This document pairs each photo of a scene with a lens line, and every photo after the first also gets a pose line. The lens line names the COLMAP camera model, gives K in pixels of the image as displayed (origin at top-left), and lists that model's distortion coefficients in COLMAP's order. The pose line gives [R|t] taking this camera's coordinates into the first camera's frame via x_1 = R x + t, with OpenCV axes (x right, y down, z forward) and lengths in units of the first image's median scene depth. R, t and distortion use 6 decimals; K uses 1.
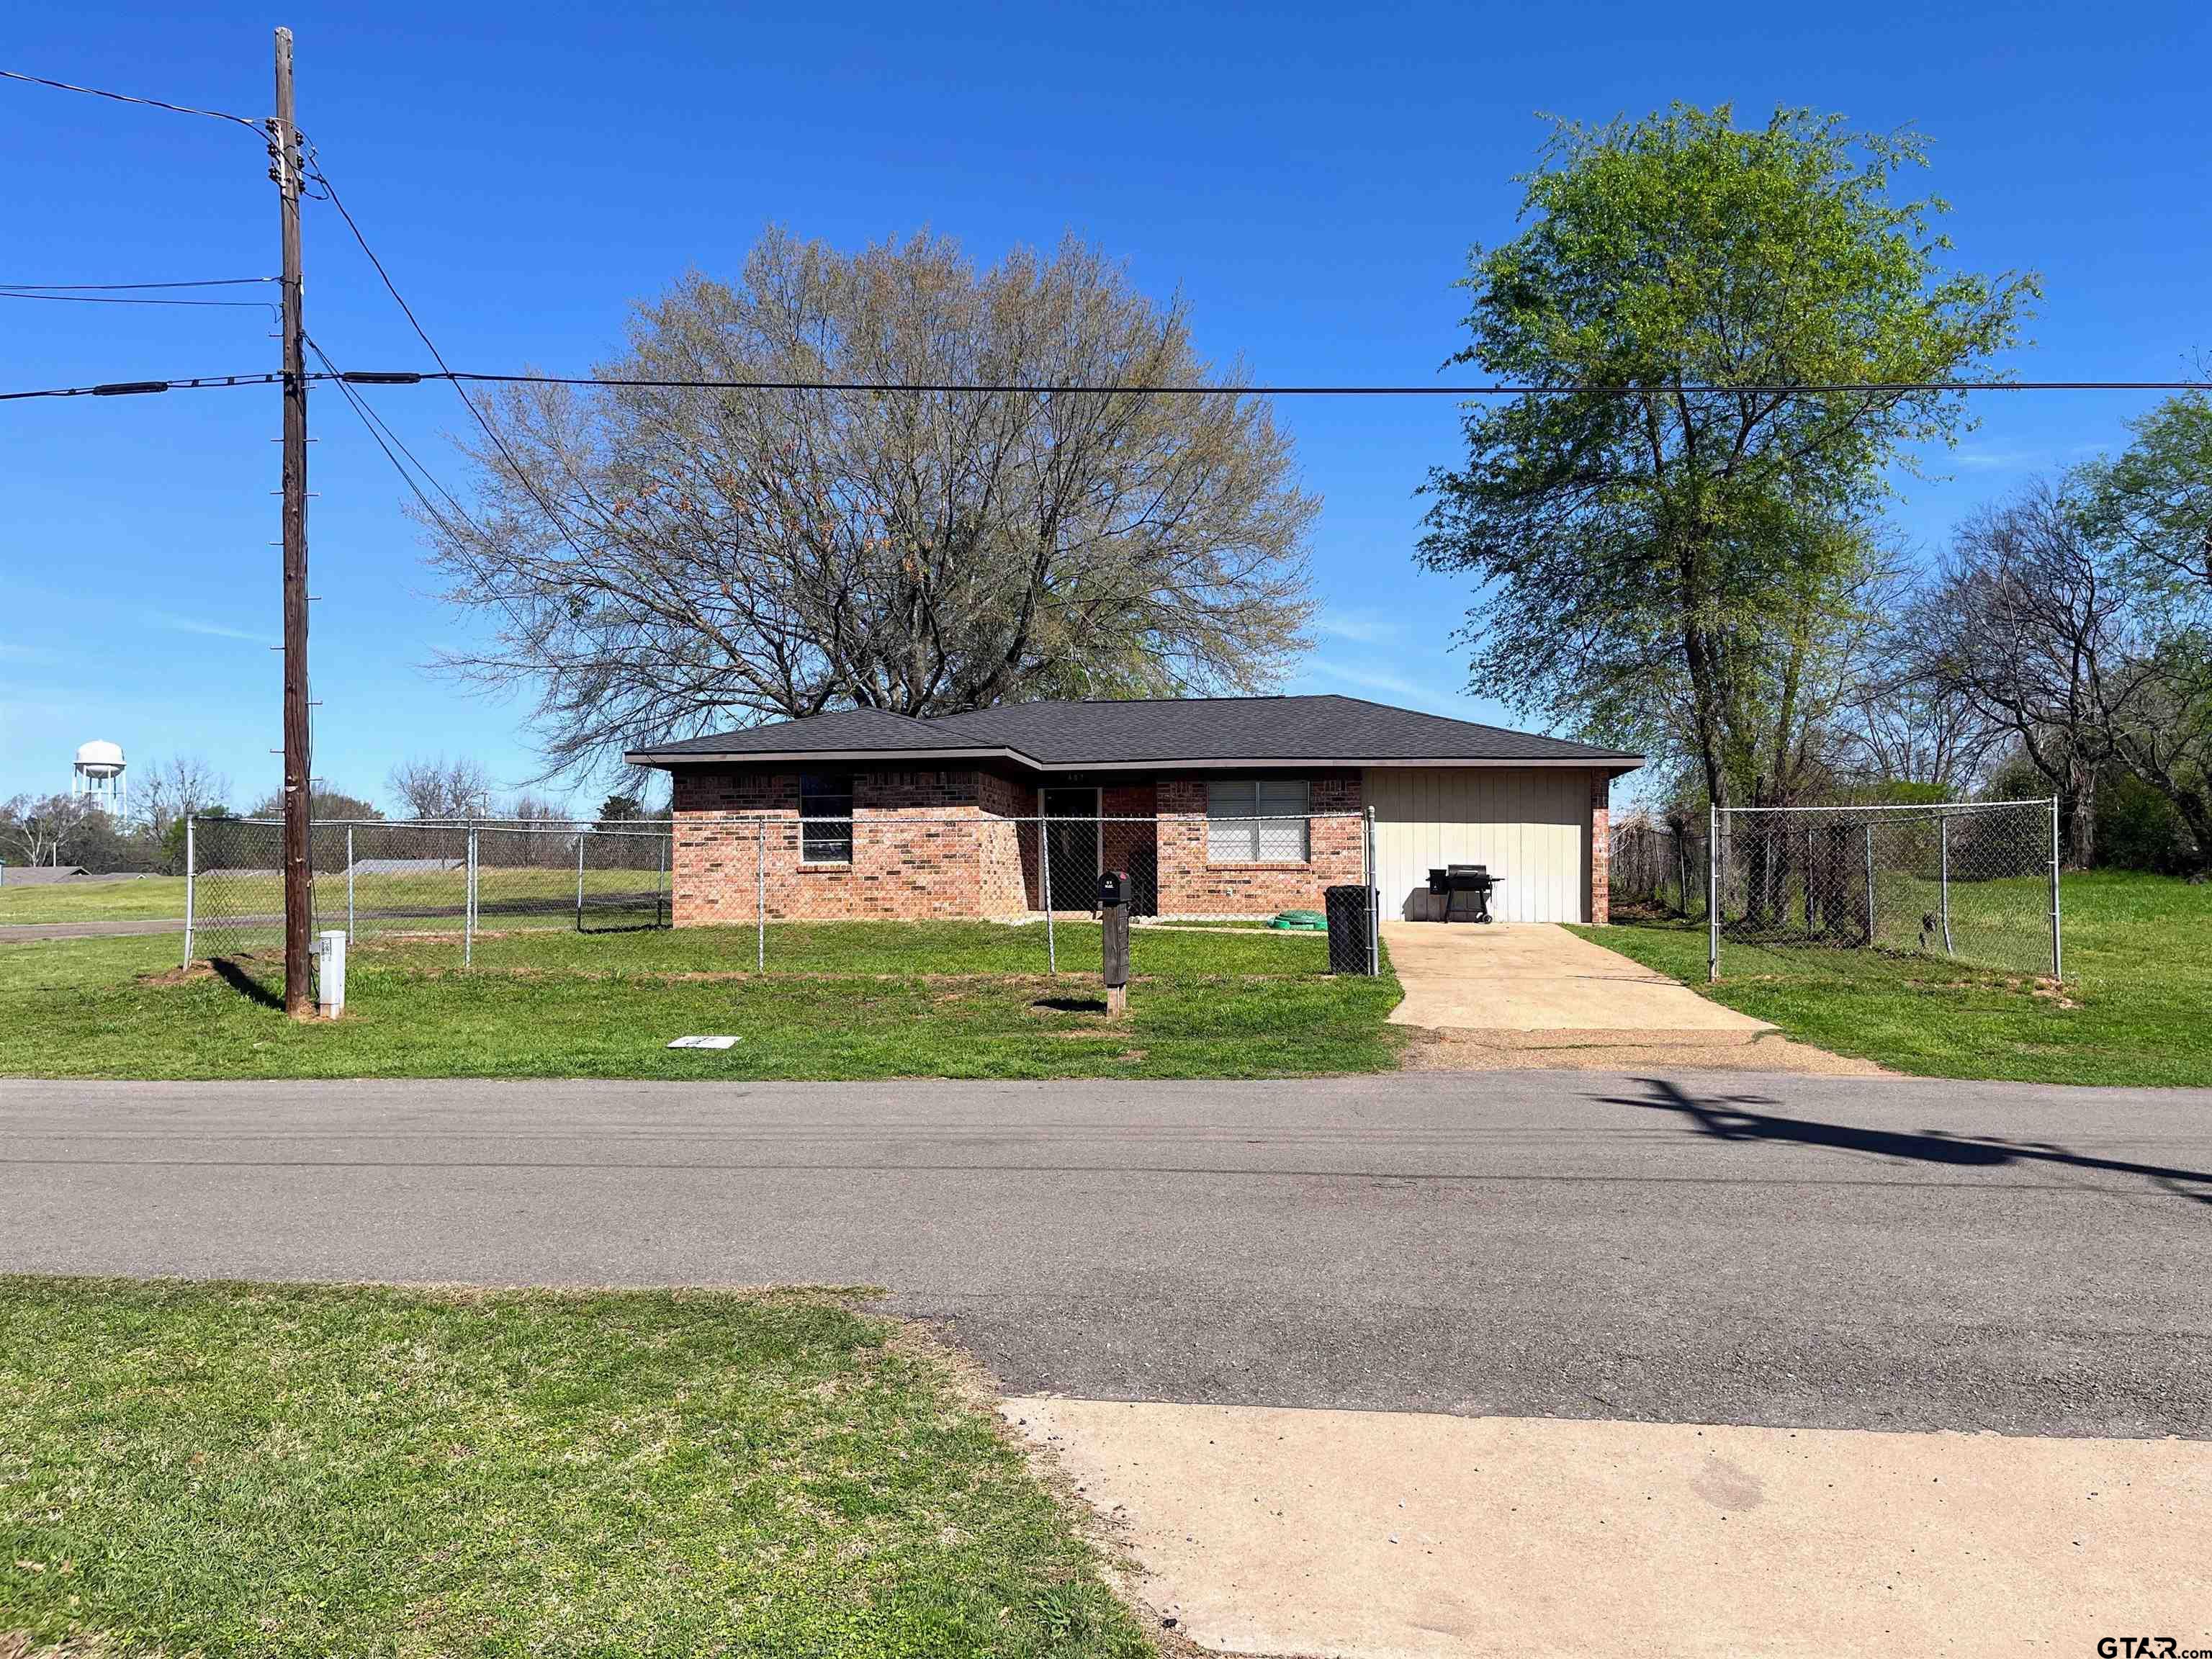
lens RADIAL K [[1677.7, 0, 1142.8], [0, 1677.7, 818.2], [0, 0, 1]] dist [0.098988, -0.136279]
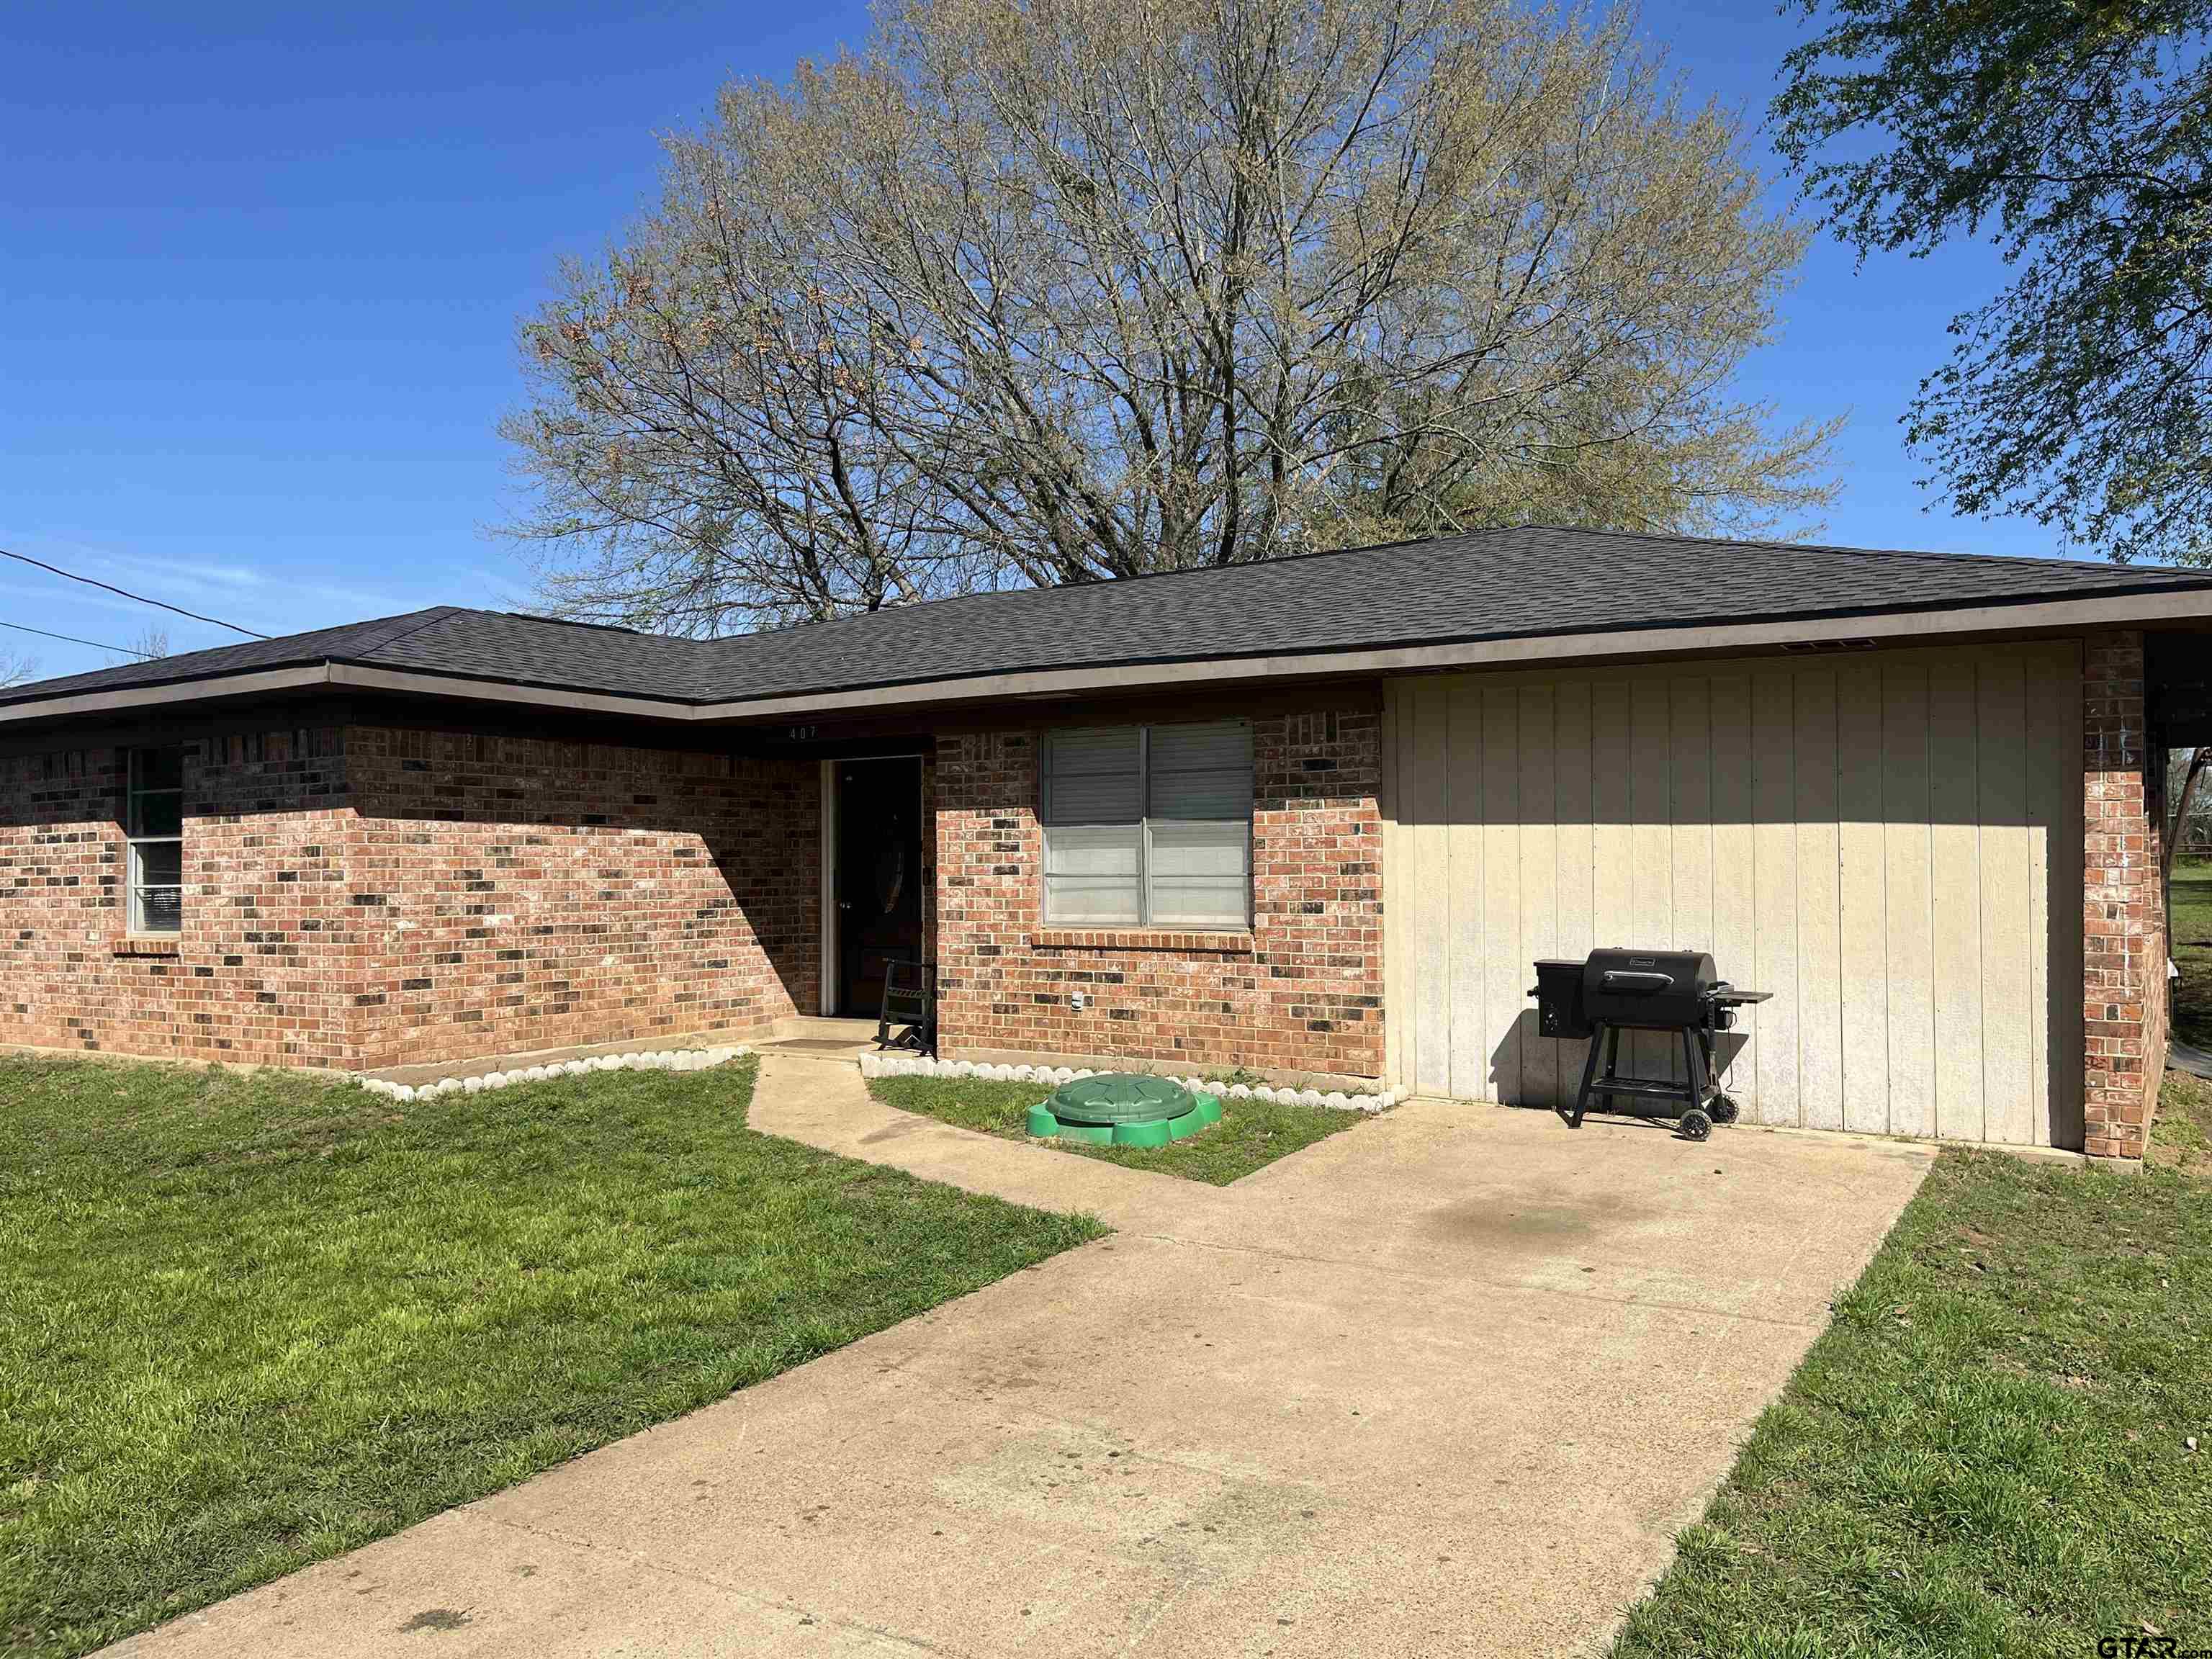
lens RADIAL K [[1677.7, 0, 1142.8], [0, 1677.7, 818.2], [0, 0, 1]] dist [0.098988, -0.136279]
pose [[0.899013, -0.016025, -0.437628, 0.246978], [0.022133, 0.999716, 0.008860, -0.003603], [0.437362, -0.017651, 0.899112, 0.650266]]
